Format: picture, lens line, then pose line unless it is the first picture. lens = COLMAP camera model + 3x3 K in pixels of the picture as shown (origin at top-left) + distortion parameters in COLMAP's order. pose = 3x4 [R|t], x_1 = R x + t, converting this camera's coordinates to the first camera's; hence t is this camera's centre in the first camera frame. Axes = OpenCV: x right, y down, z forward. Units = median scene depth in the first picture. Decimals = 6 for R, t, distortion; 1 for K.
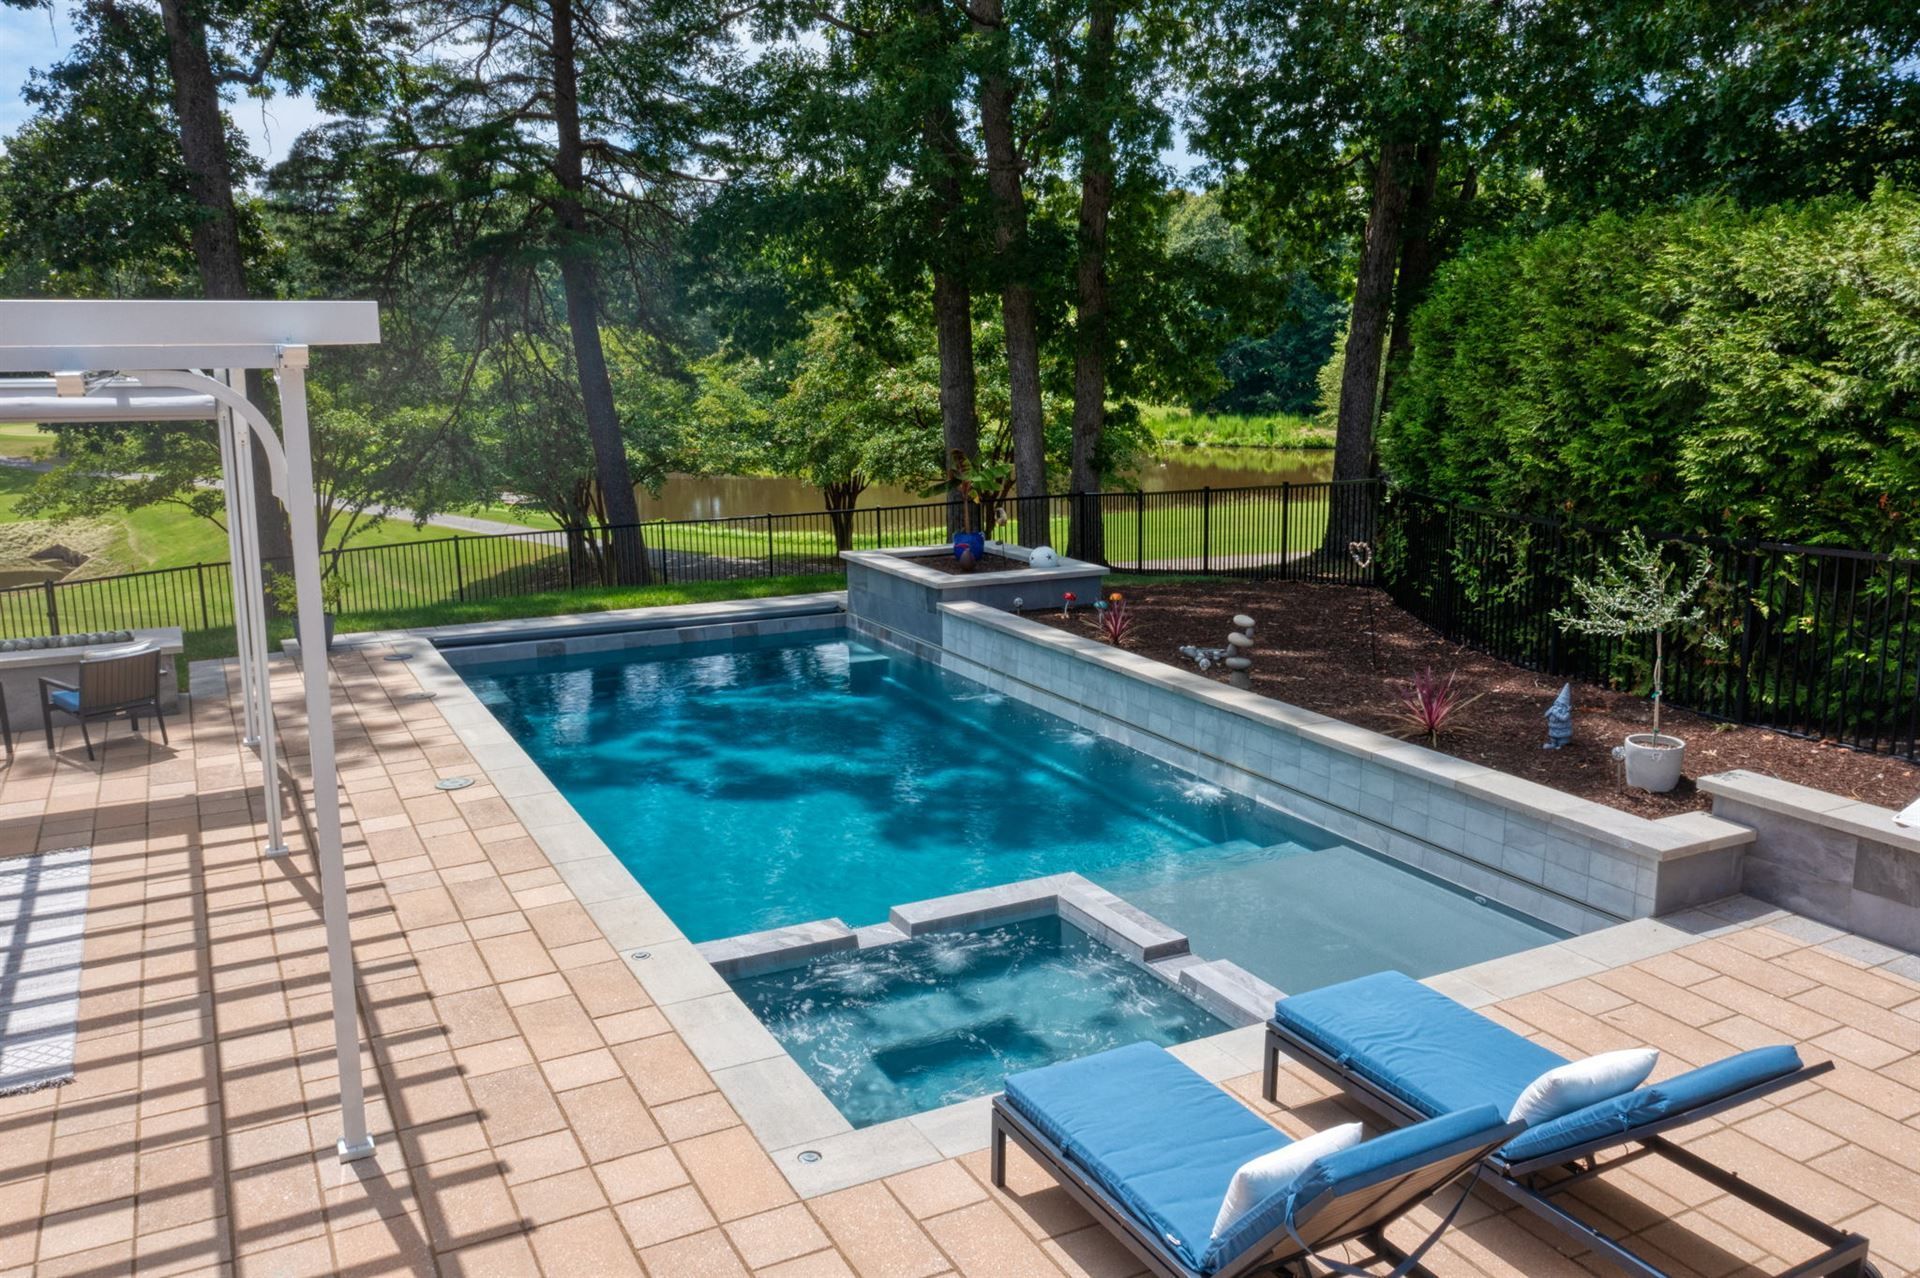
lens RADIAL K [[1524.8, 0, 964.6], [0, 1524.8, 636.6], [0, 0, 1]] dist [-0.008385, -0.010302]
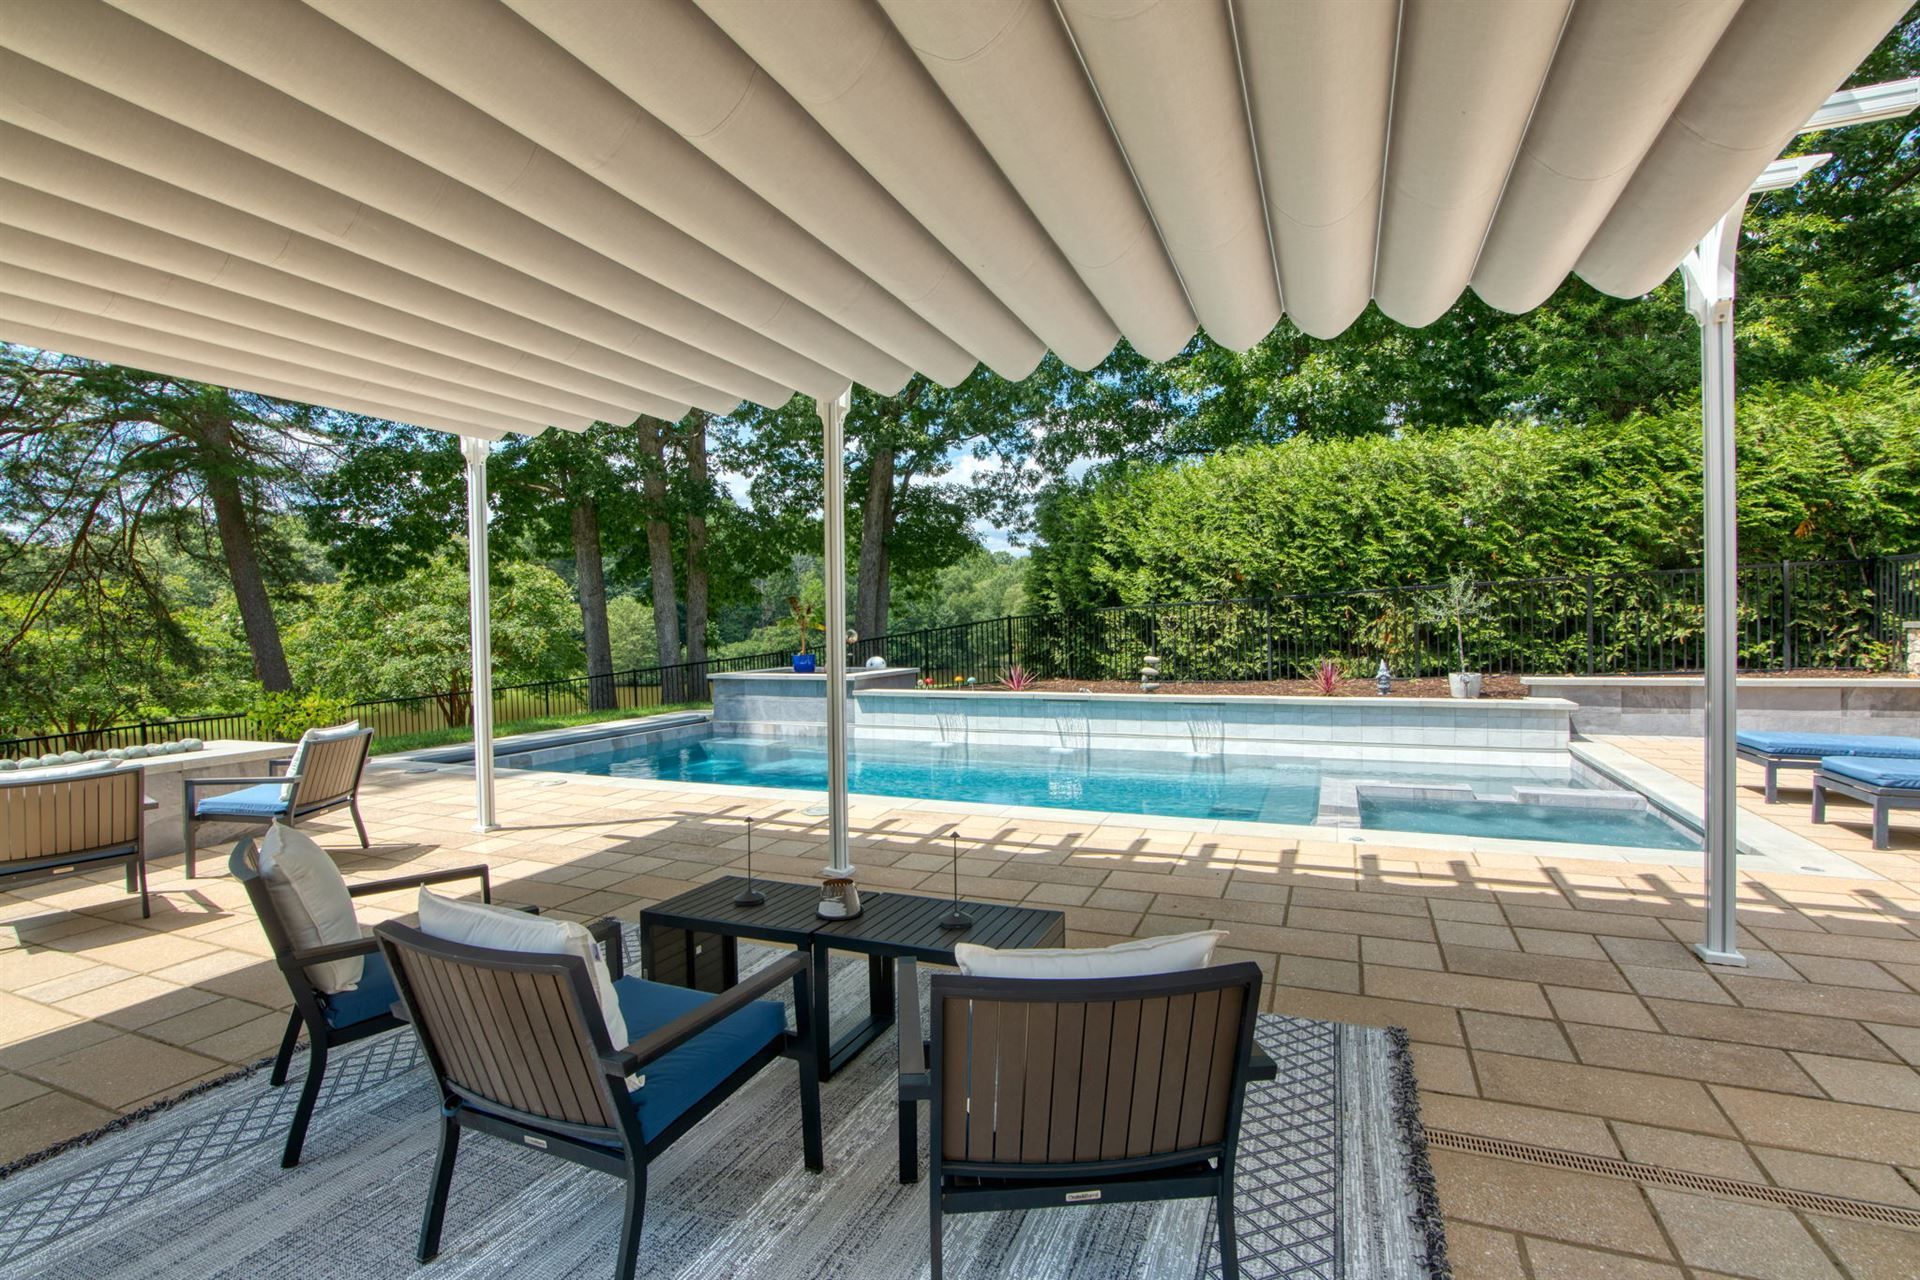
lens RADIAL K [[882.1, 0, 968.1], [0, 882.1, 637.7], [0, 0, 1]] dist [-0.019565, 0.000250]
pose [[0.770923, -0.019022, 0.636644, -0.745060], [0.136269, 0.981335, -0.135690, 0.089244], [-0.622180, 0.191362, 0.759126, 0.540828]]
